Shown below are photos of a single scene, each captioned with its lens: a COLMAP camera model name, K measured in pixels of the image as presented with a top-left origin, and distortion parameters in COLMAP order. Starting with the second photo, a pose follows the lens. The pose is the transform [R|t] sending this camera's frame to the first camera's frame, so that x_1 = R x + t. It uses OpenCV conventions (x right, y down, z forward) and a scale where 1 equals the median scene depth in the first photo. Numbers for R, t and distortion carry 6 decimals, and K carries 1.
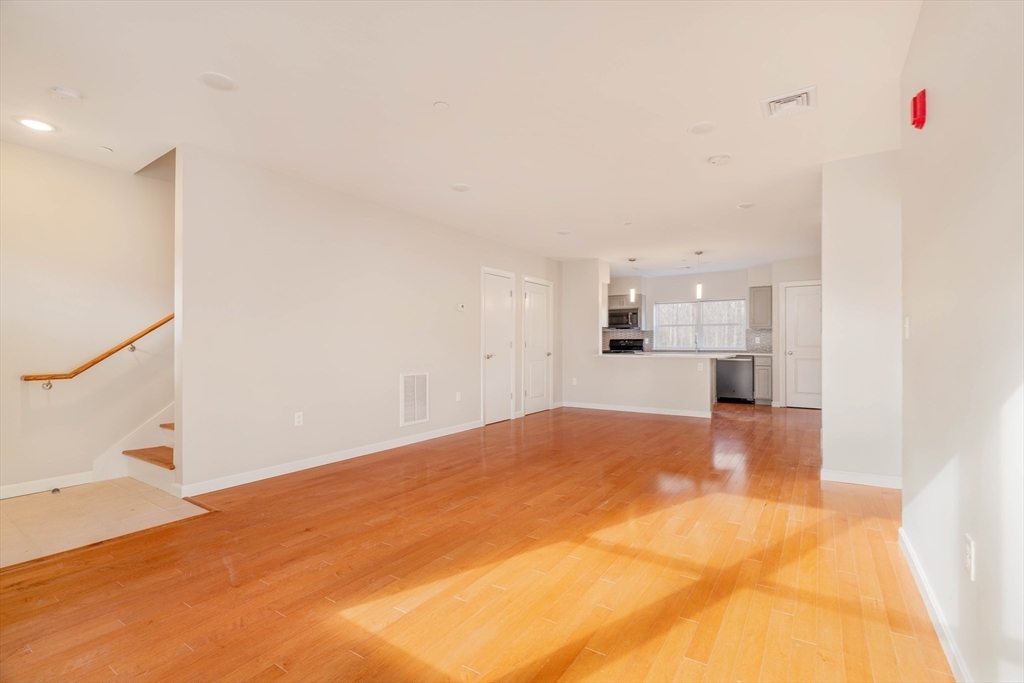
lens RADIAL K [[456.8, 0, 516.2], [0, 456.8, 343.7], [0, 0, 1]] dist [-0.002285, -0.000106]
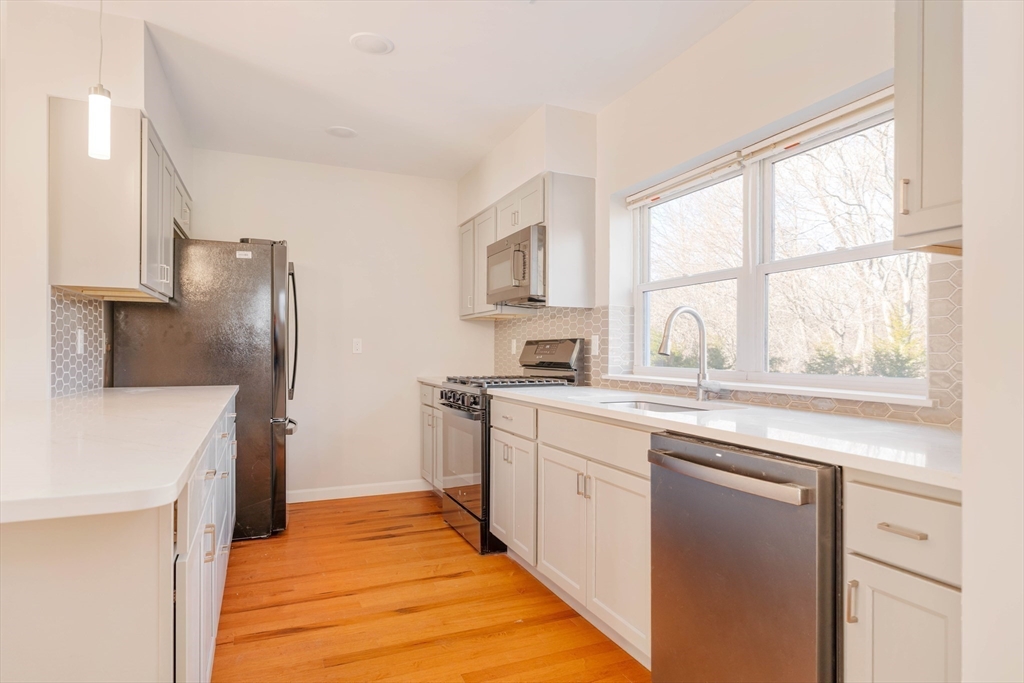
lens RADIAL K [[592.6, 0, 551.7], [0, 592.6, 346.6], [0, 0, 1]] dist [0.001368, 0.001045]
pose [[0.849090, -0.001904, -0.528245, 0.473961], [-0.002396, 0.999969, -0.007455, -0.002254], [0.528243, 0.007596, 0.849059, 0.718339]]
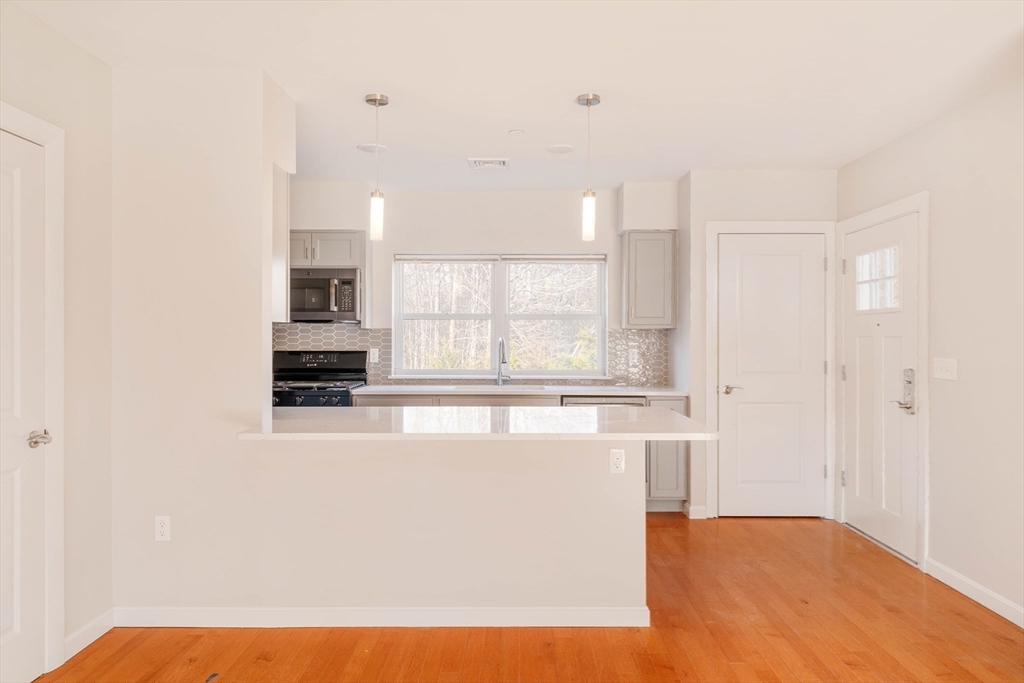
lens RADIAL K [[700.3, 0, 512.0], [0, 700.3, 341.5], [0, 0, 1]] dist [-0.000290, 0.000052]
pose [[0.840480, -0.001911, 0.541839, 0.065391], [-0.001723, 0.999979, 0.006201, -0.022430], [-0.541840, -0.006145, 0.840459, 0.459881]]
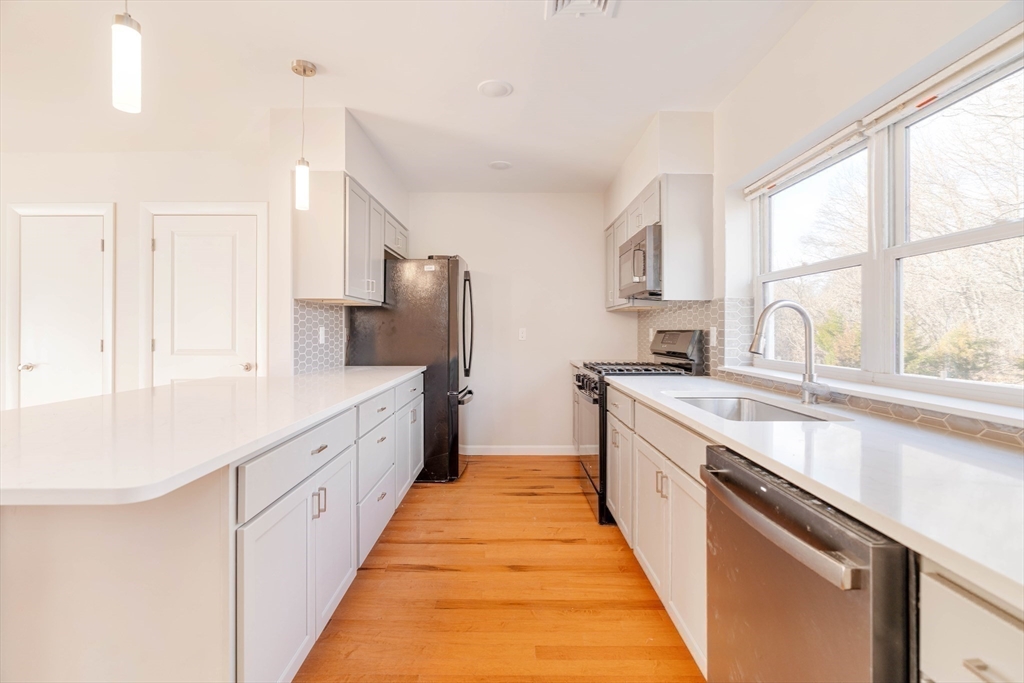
lens RADIAL K [[474.2, 0, 521.2], [0, 474.2, 326.7], [0, 0, 1]] dist [-0.003449, 0.000031]
pose [[0.553284, -0.006977, -0.832964, 0.486481], [0.000956, 0.999970, -0.007741, -0.010086], [0.832992, 0.003487, 0.553274, 0.776890]]
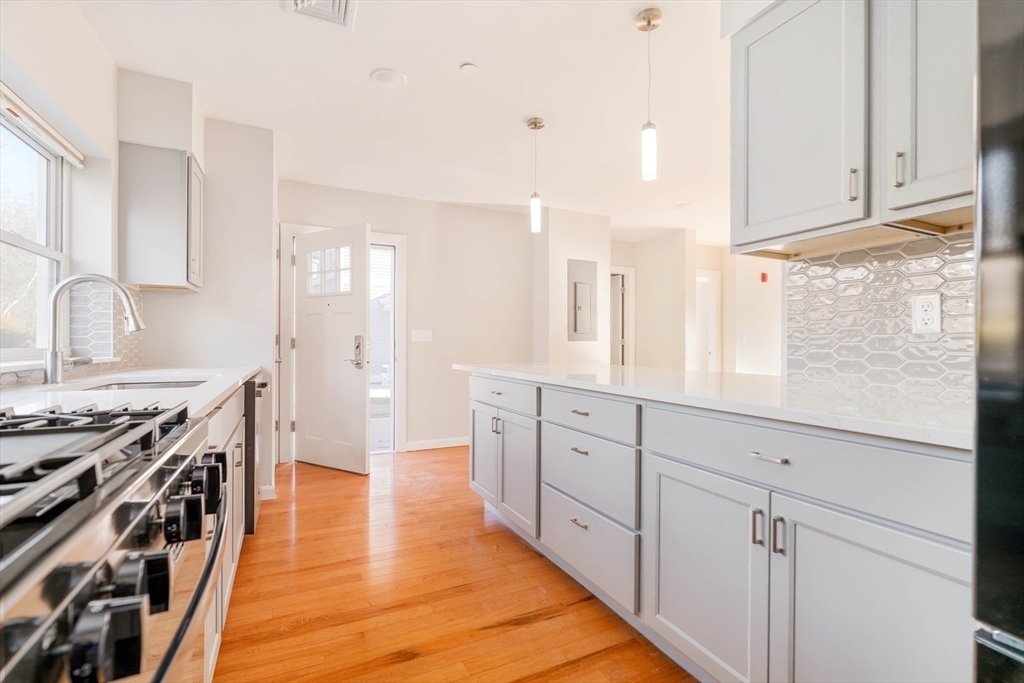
lens RADIAL K [[456.8, 0, 516.2], [0, 456.8, 343.7], [0, 0, 1]] dist [-0.002285, -0.000106]
pose [[-0.856869, -0.006249, 0.515496, 0.150034], [-0.006136, 0.999979, 0.001922, 0.002092], [-0.515497, -0.001516, -0.856890, 1.040468]]
